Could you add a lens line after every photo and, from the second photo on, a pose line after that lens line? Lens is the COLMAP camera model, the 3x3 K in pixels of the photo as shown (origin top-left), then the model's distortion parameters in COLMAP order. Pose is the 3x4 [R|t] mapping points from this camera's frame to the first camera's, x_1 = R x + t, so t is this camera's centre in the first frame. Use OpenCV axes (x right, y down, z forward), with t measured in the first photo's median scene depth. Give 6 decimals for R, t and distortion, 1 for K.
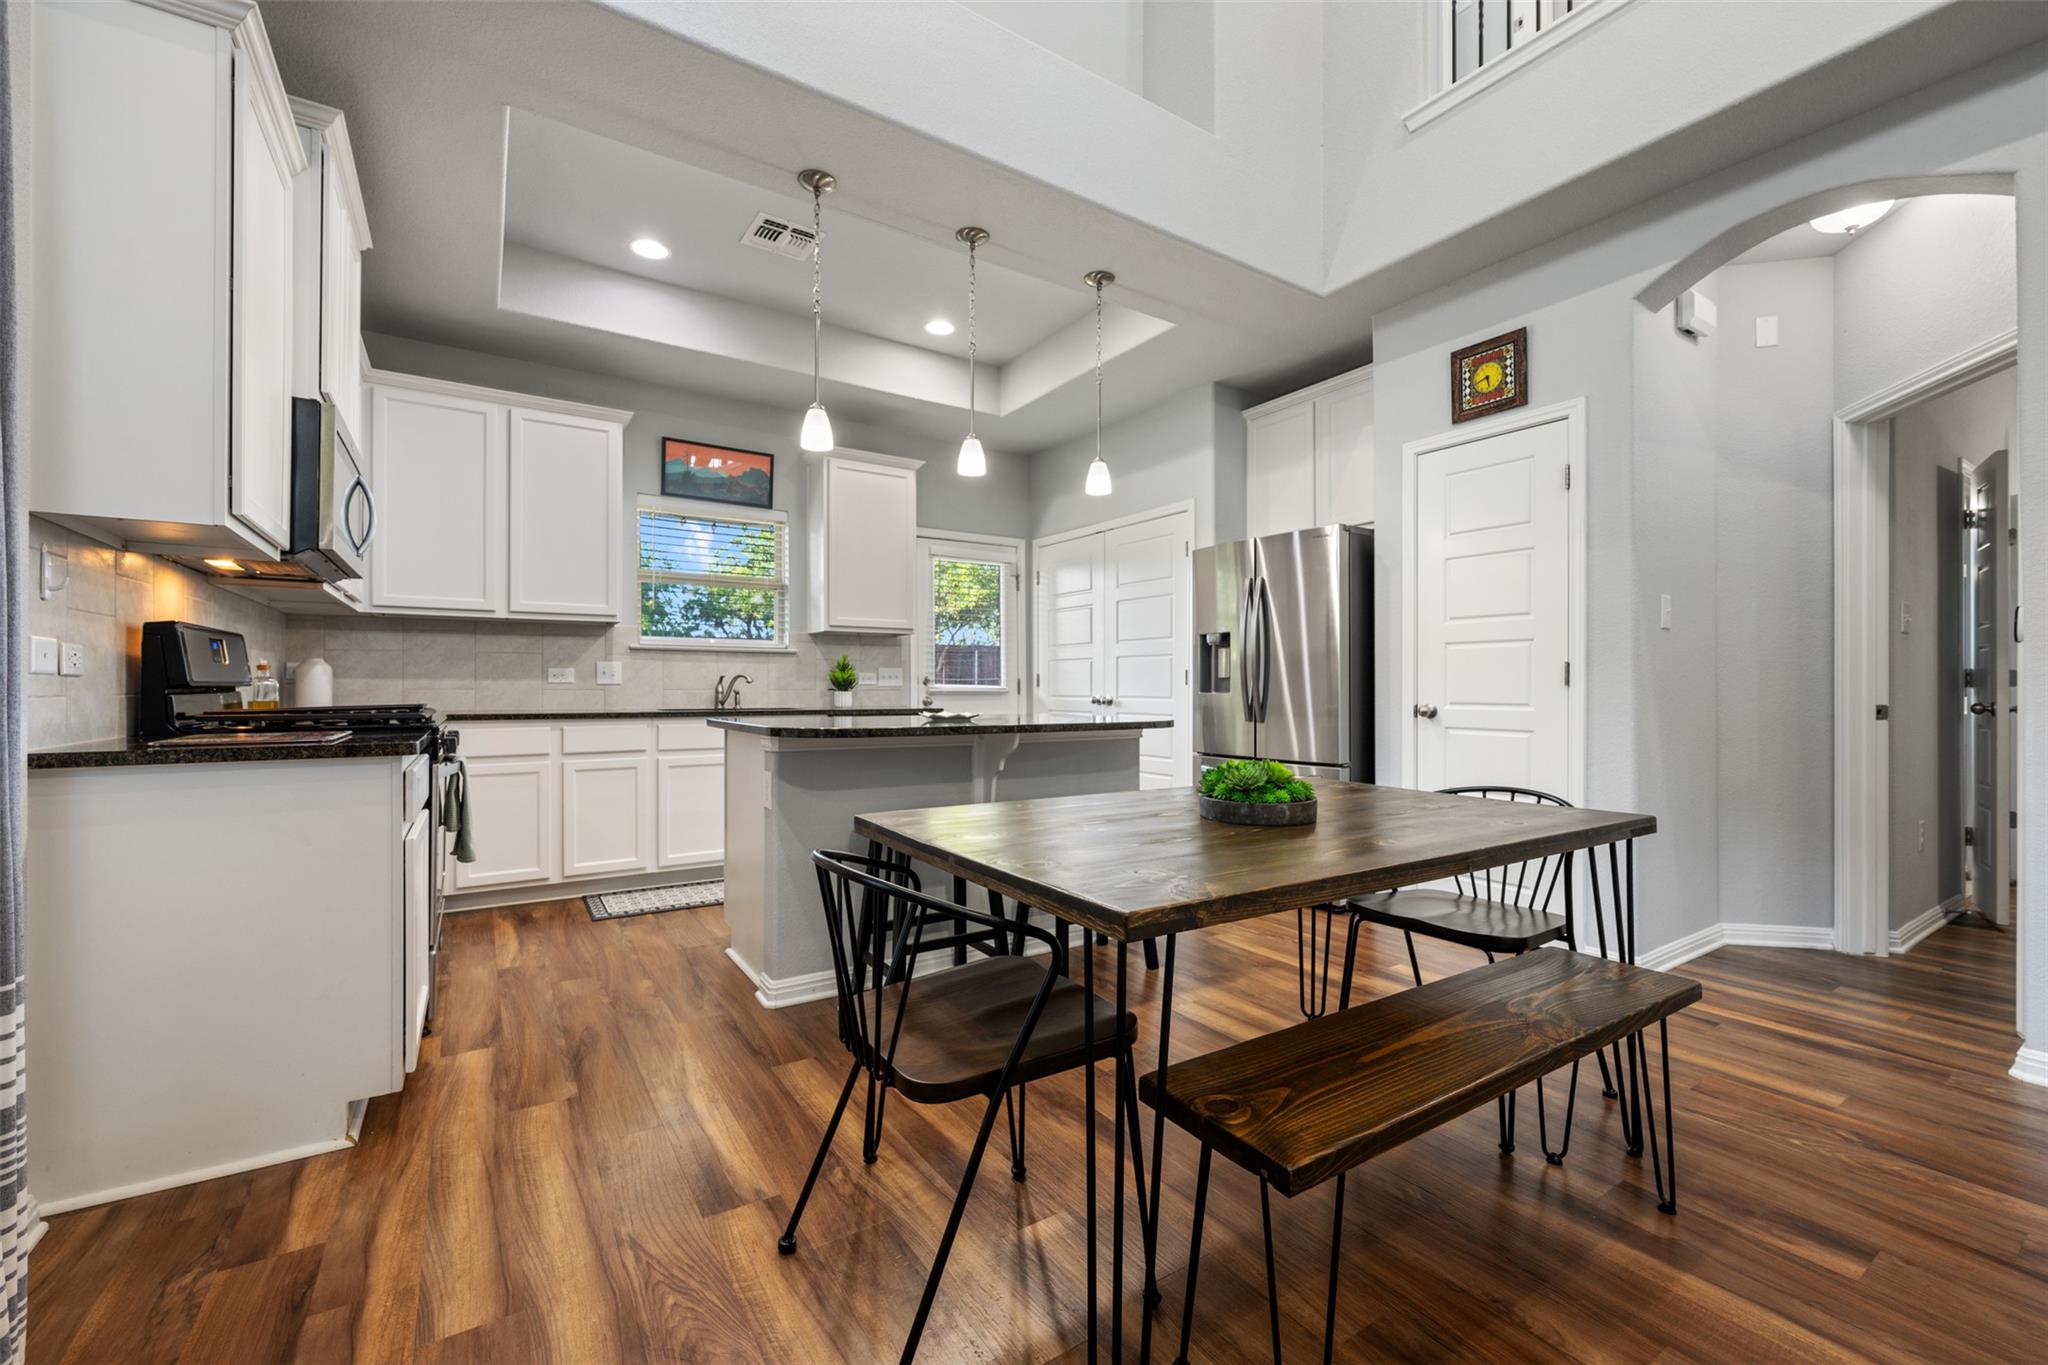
lens RADIAL K [[838.2, 0, 1025.5], [0, 838.2, 685.0], [0, 0, 1]] dist [-0.001690, -0.000217]
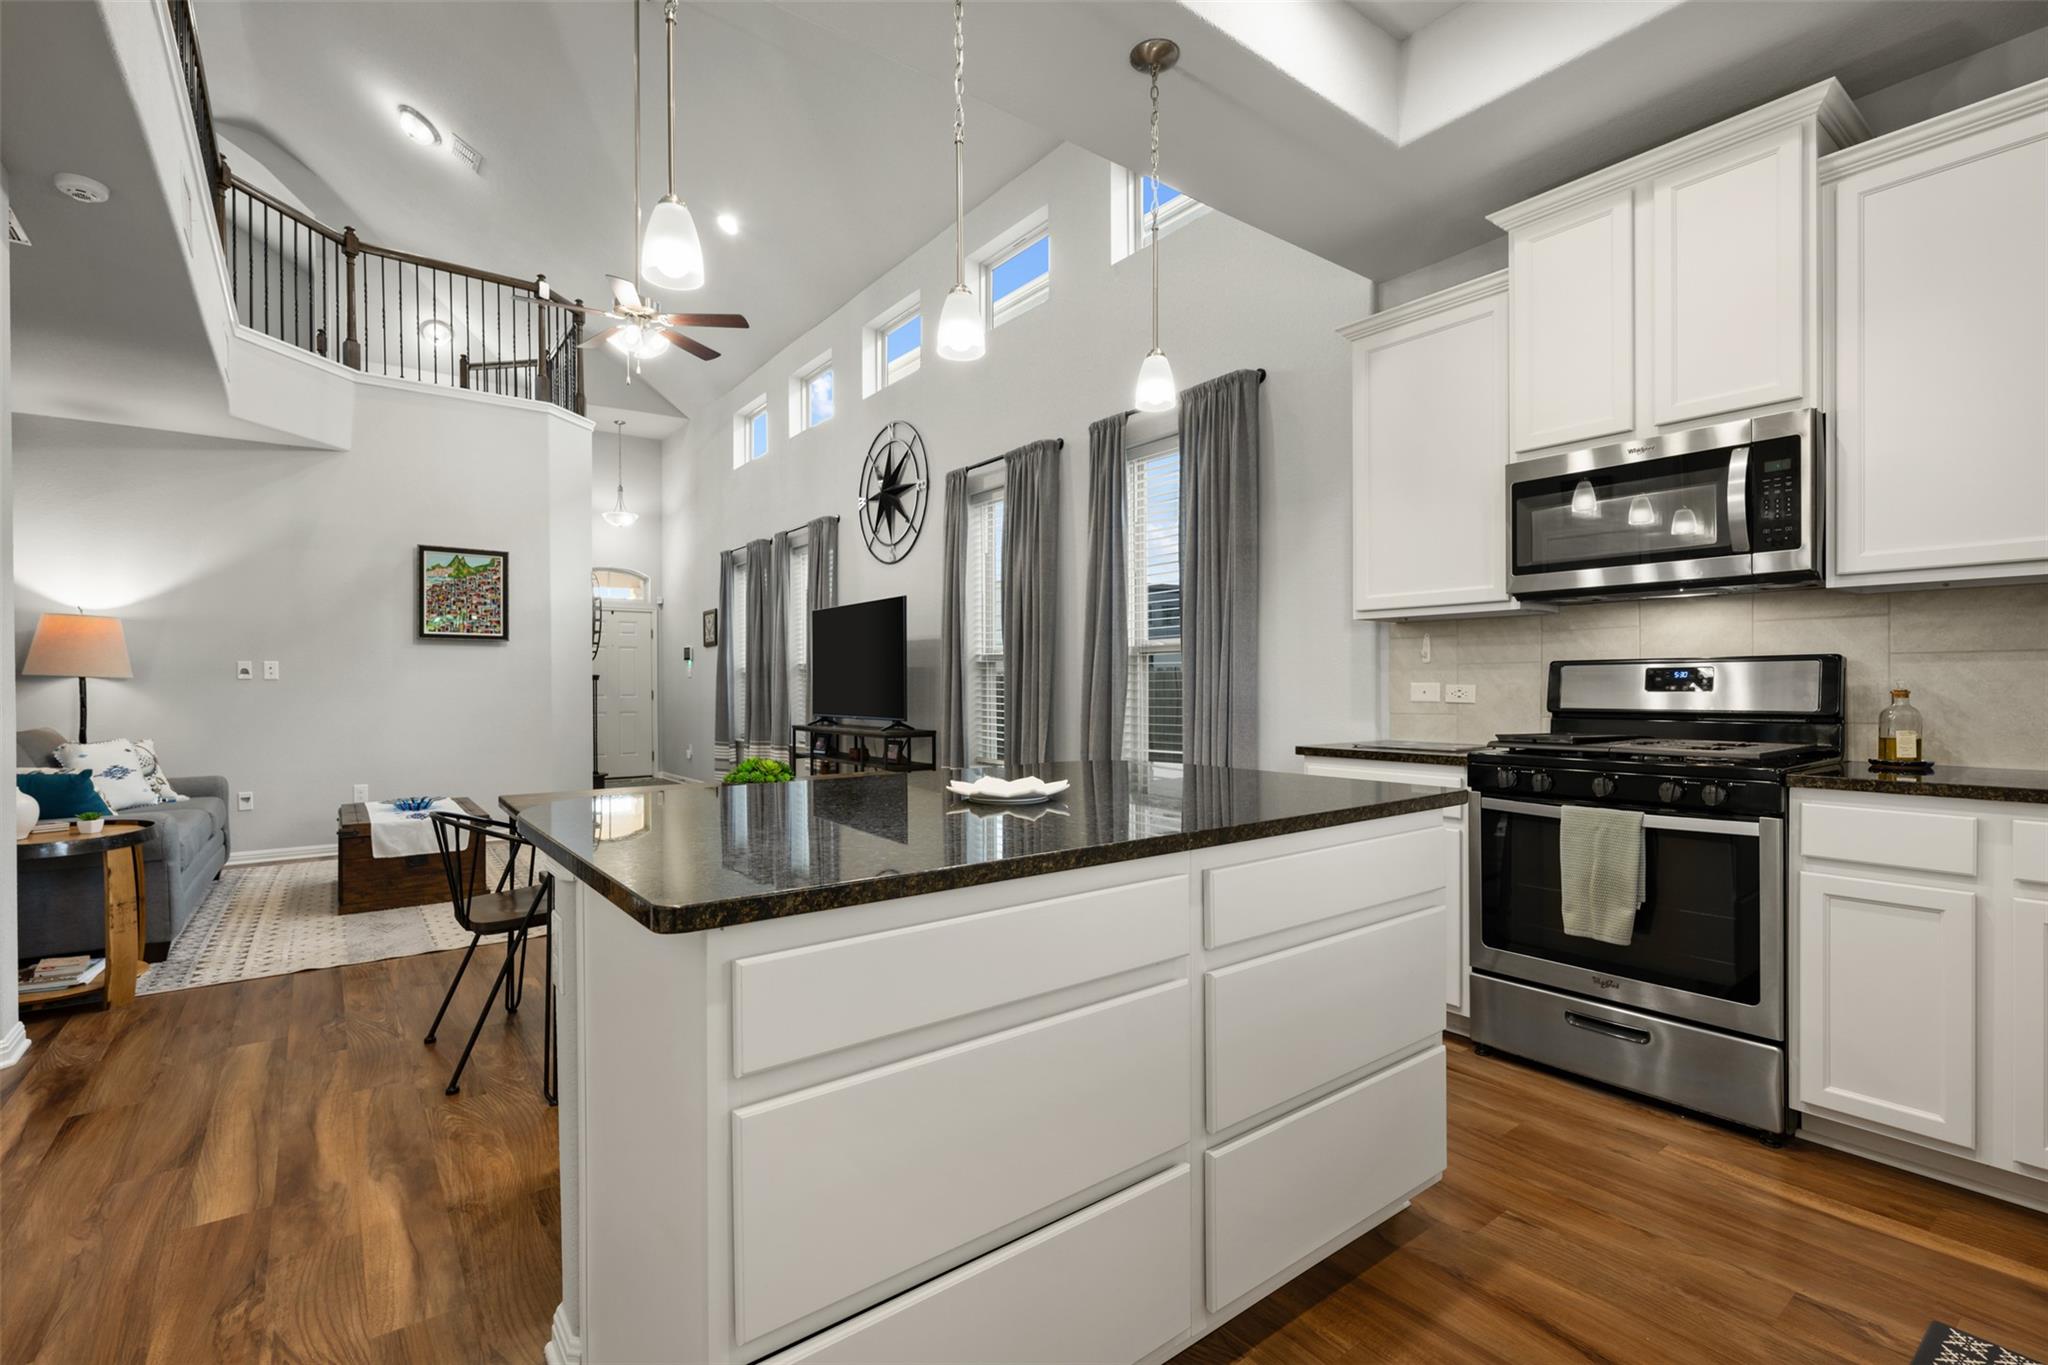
lens RADIAL K [[917.1, 0, 1019.7], [0, 917.1, 690.1], [0, 0, 1]] dist [-0.000758, 0.000160]
pose [[-0.997850, 0.002674, -0.065477, -0.043101], [0.002566, 0.999995, 0.001743, -0.017604], [0.065482, 0.001571, -0.997853, 1.129479]]
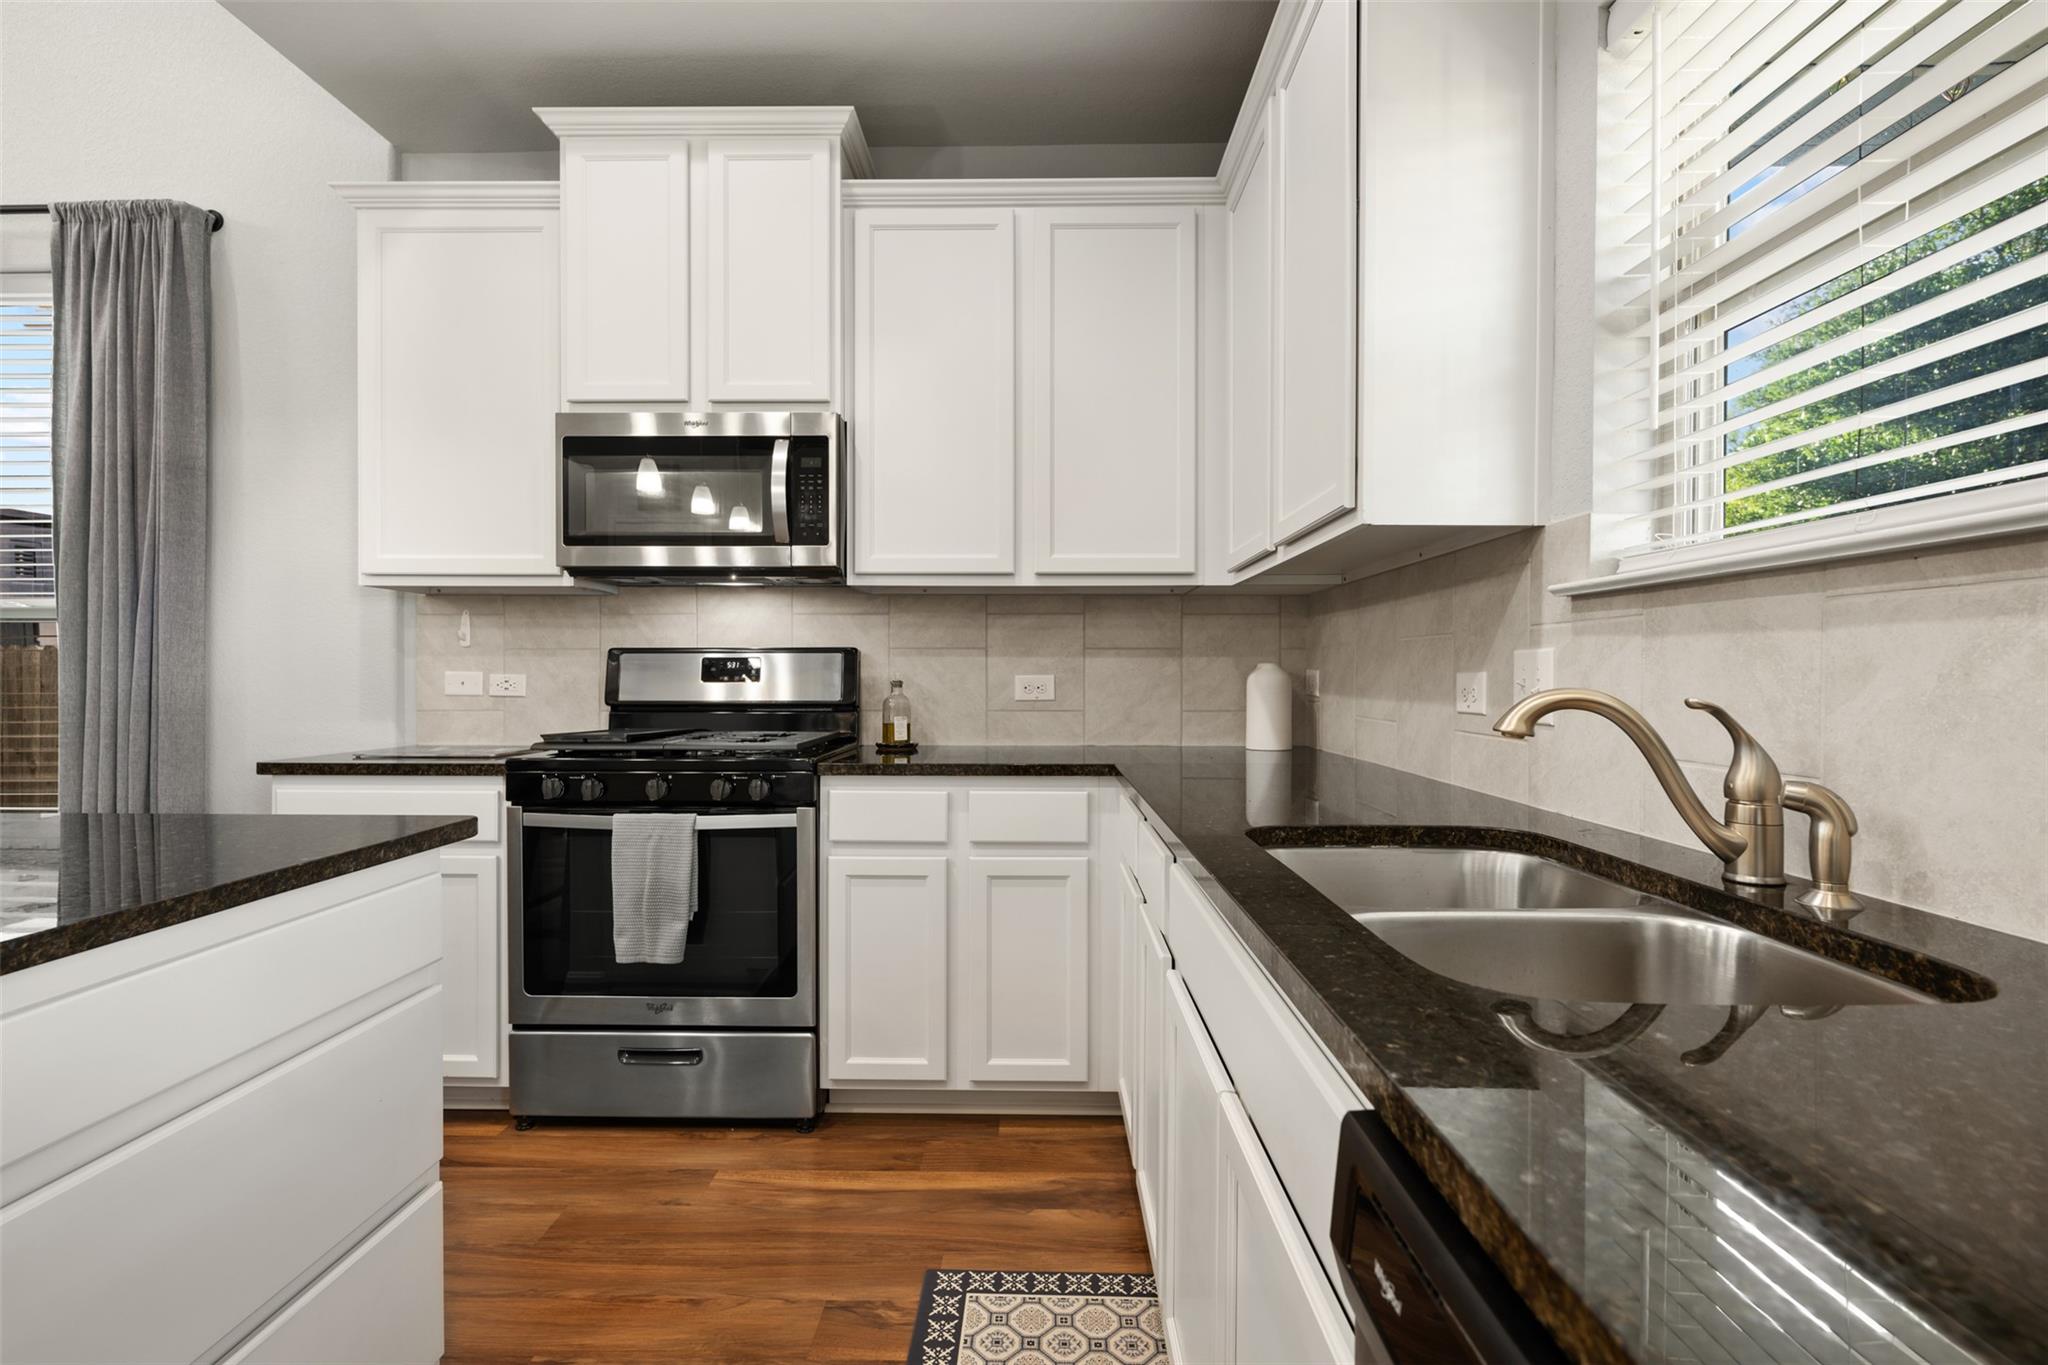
lens RADIAL K [[962.4, 0, 1022.1], [0, 962.4, 679.8], [0, 0, 1]] dist [-0.002379, -0.000372]
pose [[-0.563391, 0.001944, -0.826188, -0.111523], [0.000296, 0.999998, 0.002151, -0.017315], [0.826190, 0.000967, -0.563390, 1.056913]]
